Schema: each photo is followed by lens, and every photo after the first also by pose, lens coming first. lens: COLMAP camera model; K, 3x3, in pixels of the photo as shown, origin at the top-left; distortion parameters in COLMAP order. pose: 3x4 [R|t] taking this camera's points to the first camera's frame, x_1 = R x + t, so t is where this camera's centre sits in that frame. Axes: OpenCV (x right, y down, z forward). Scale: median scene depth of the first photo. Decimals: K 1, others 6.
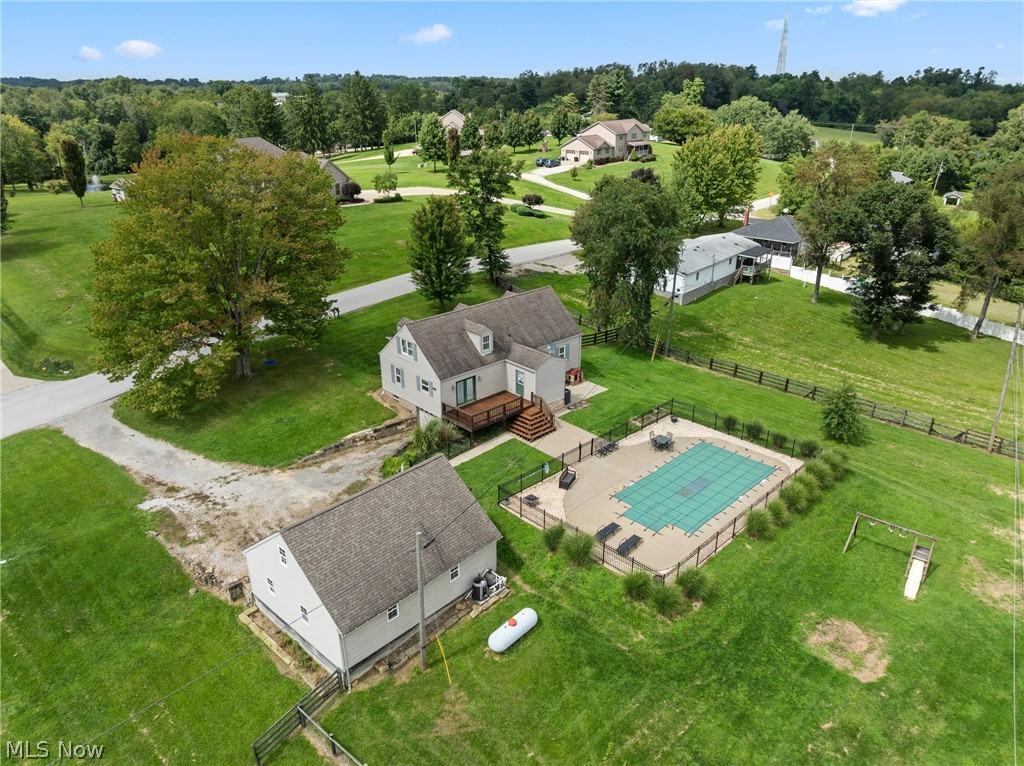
lens RADIAL K [[714.2, 0, 512.0], [0, 714.2, 383.0], [0, 0, 1]] dist [-0.037181, -0.000511]
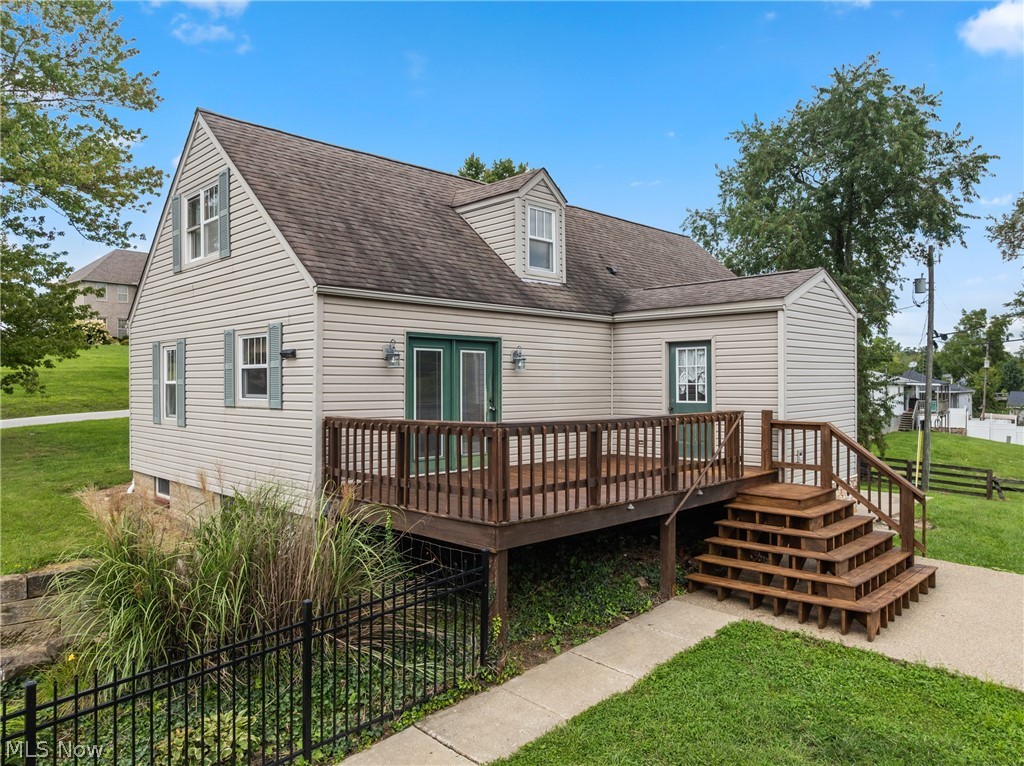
lens RADIAL K [[714.2, 0, 512.0], [0, 714.2, 383.0], [0, 0, 1]] dist [-0.037181, -0.000511]
pose [[0.999786, -0.004124, 0.020285, -0.054785], [0.011719, 0.920544, -0.390462, 0.091882], [-0.017063, 0.390616, 0.920396, 0.845860]]
